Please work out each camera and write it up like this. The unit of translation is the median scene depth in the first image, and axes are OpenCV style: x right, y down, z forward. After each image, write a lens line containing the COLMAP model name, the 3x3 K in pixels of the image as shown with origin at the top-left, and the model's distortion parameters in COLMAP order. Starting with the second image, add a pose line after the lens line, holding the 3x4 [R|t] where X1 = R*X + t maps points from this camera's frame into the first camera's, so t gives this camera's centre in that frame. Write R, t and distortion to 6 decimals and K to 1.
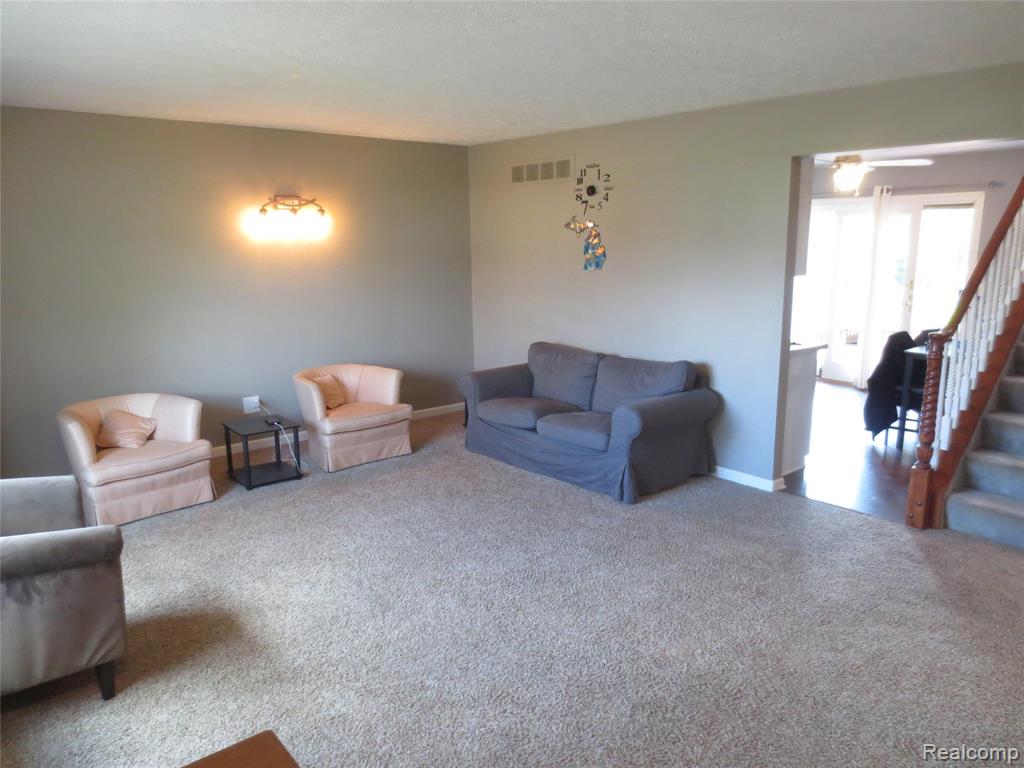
lens RADIAL K [[723.5, 0, 513.1], [0, 723.5, 386.2], [0, 0, 1]] dist [-0.060325, 0.018138]
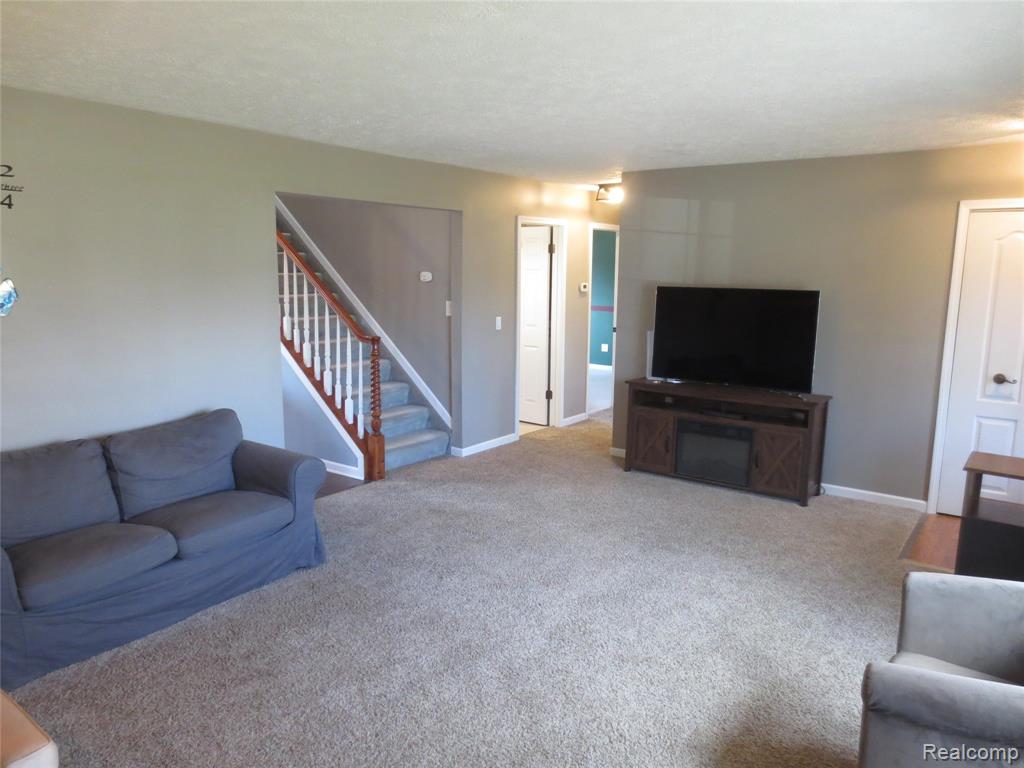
lens RADIAL K [[723.5, 0, 510.9], [0, 723.5, 386.4], [0, 0, 1]] dist [-0.060325, 0.018138]
pose [[-0.231047, -0.153480, 0.960761, -0.637603], [0.185494, 0.962418, 0.198353, -0.160642], [-0.955097, 0.224044, -0.193894, 0.801639]]
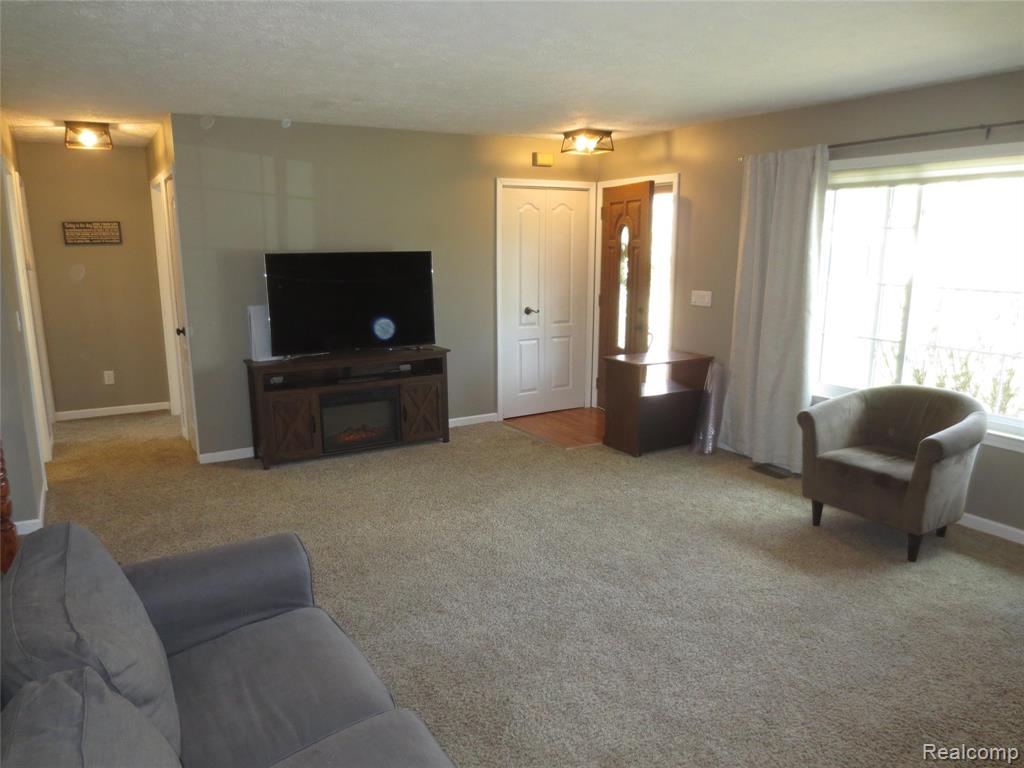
lens RADIAL K [[723.5, 0, 512.9], [0, 723.5, 384.1], [0, 0, 1]] dist [-0.060325, 0.018138]
pose [[-0.988681, -0.019815, 0.148719, -0.071402], [0.038845, 0.923633, 0.381305, -0.243402], [-0.144917, 0.382766, -0.912408, 1.249473]]
